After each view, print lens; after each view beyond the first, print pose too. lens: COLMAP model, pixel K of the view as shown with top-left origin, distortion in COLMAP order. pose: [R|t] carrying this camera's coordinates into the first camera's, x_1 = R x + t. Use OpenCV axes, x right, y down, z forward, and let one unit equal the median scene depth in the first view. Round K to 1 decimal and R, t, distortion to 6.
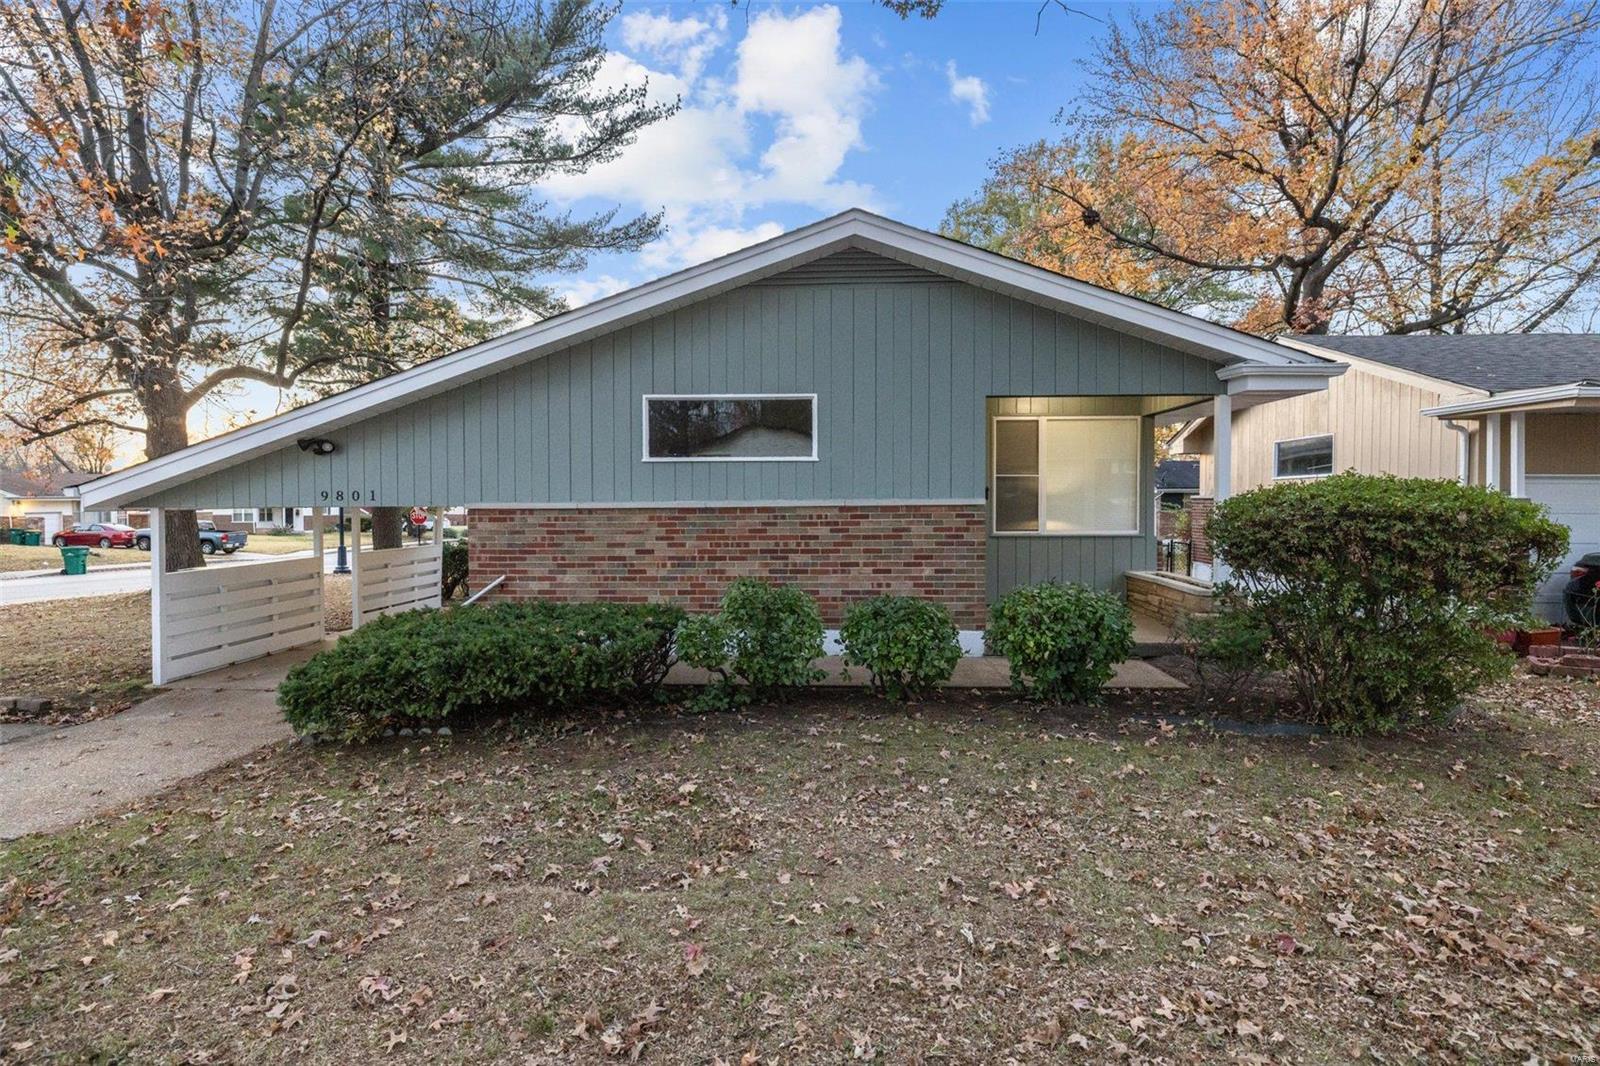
lens RADIAL K [[848.1, 0, 794.3], [0, 848.1, 522.7], [0, 0, 1]] dist [-0.006644, -0.002333]
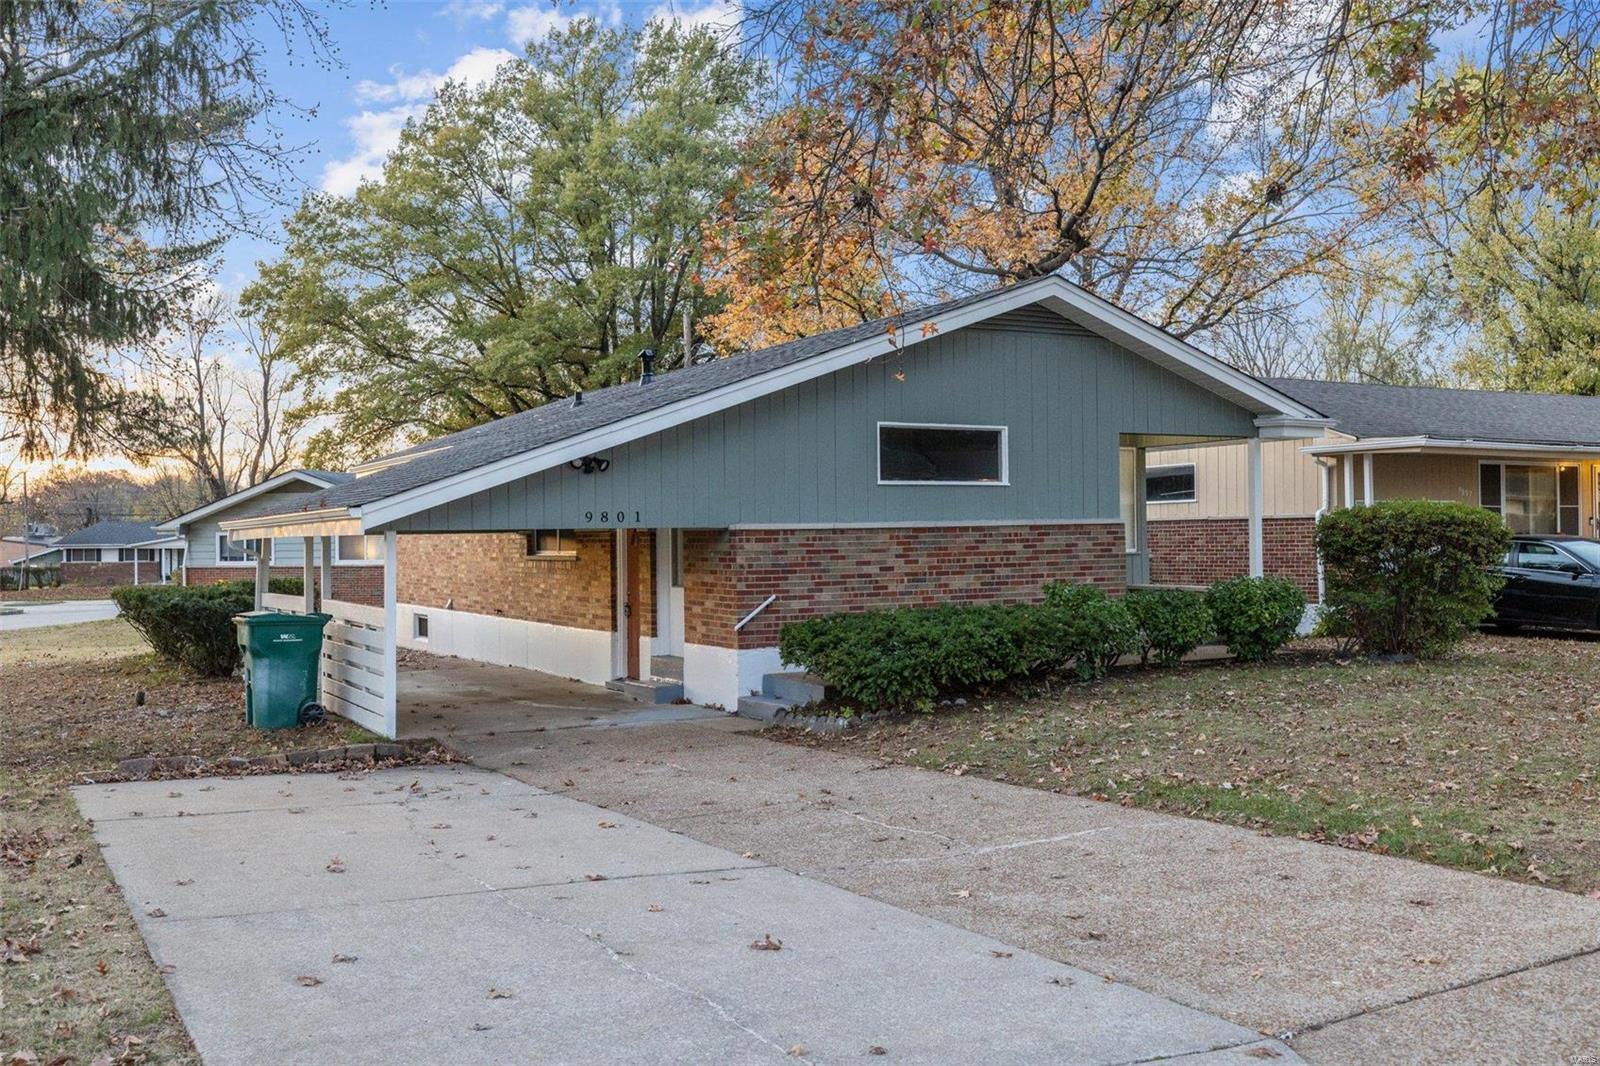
lens RADIAL K [[1434.2, 0, 801.3], [0, 1434.2, 535.9], [0, 0, 1]] dist [-0.012185, -0.001596]
pose [[0.846215, -0.008106, 0.532779, -1.228972], [0.025050, 0.999384, -0.024582, 0.034598], [-0.532252, 0.034147, 0.845897, -0.470460]]
